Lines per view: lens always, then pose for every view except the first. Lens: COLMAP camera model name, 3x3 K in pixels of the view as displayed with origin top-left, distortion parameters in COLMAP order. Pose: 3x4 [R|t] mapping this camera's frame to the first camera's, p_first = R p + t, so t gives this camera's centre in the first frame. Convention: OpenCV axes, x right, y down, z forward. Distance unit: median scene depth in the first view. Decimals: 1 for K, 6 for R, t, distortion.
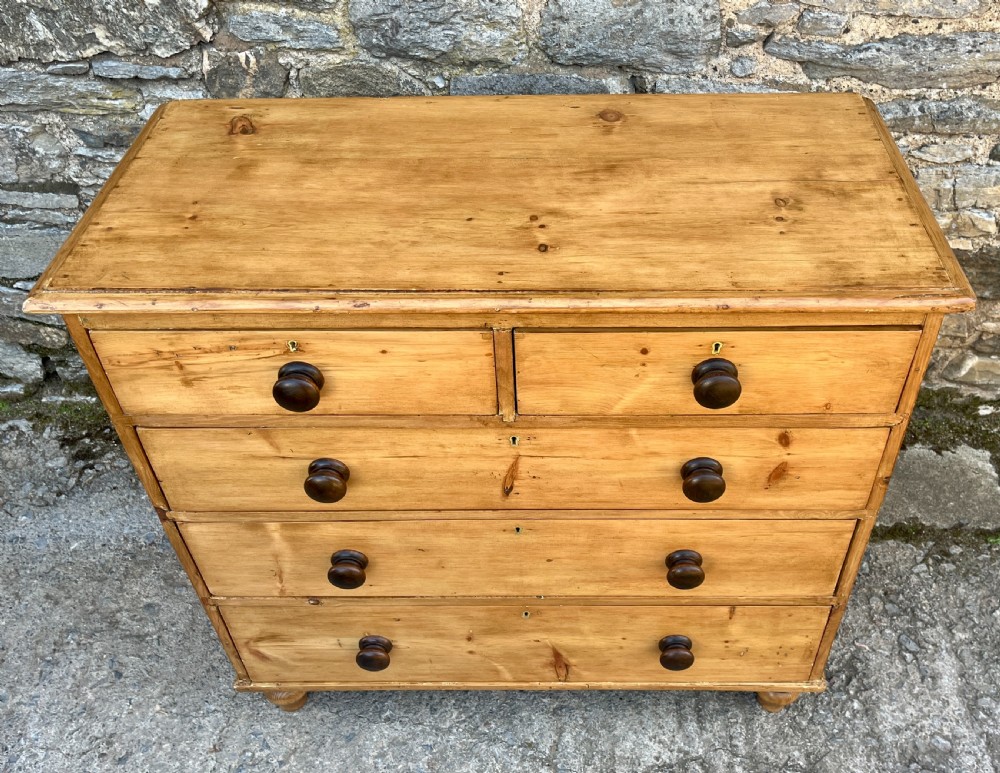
lens RADIAL K [[931.9, 0, 542.7], [0, 931.9, 375.4], [0, 0, 1]] dist [0.033159, 0.000000]
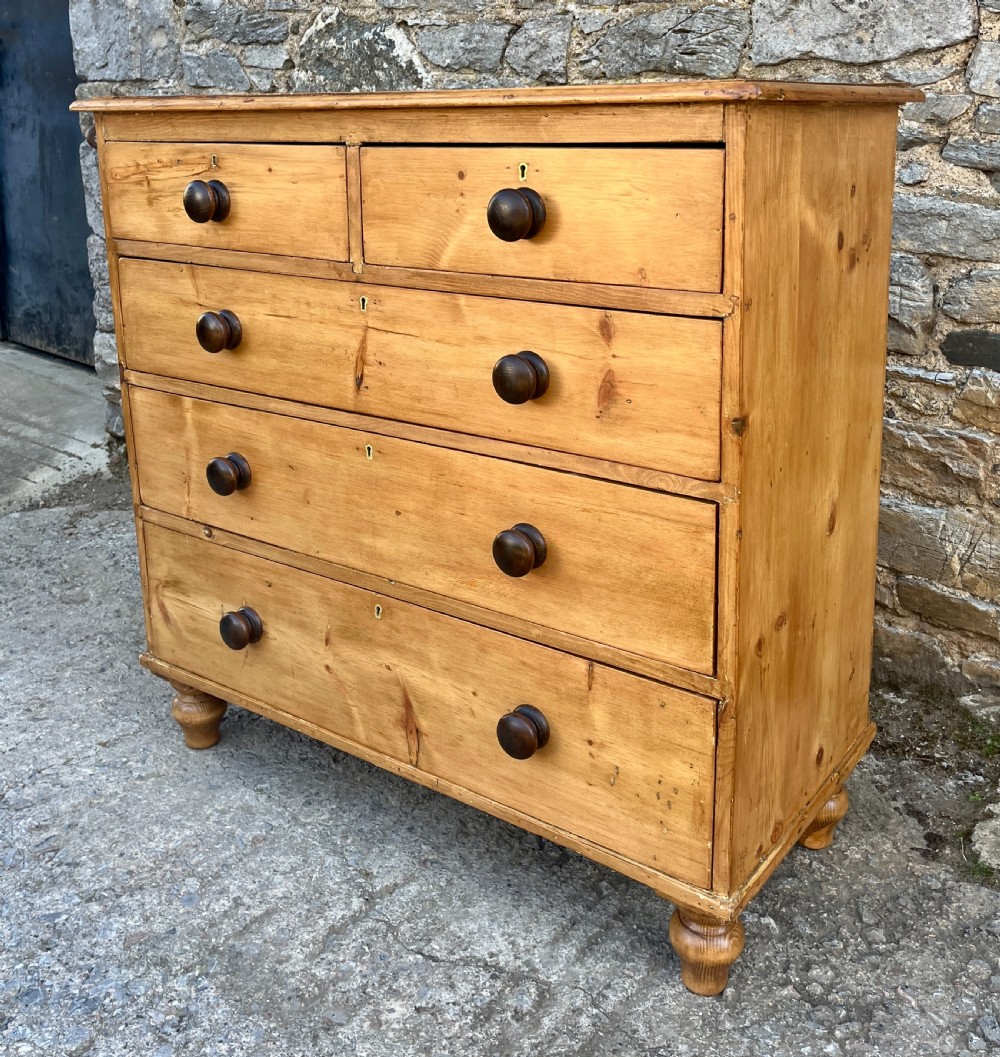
lens RADIAL K [[1133.3, 0, 516.8], [0, 1133.3, 389.6], [0, 0, 1]] dist [0.029821, 0.000000]
pose [[0.814267, 0.141276, -0.563037, 0.616960], [-0.397142, 0.842991, -0.362828, 0.408037], [0.423376, 0.519044, 0.742527, 0.217768]]
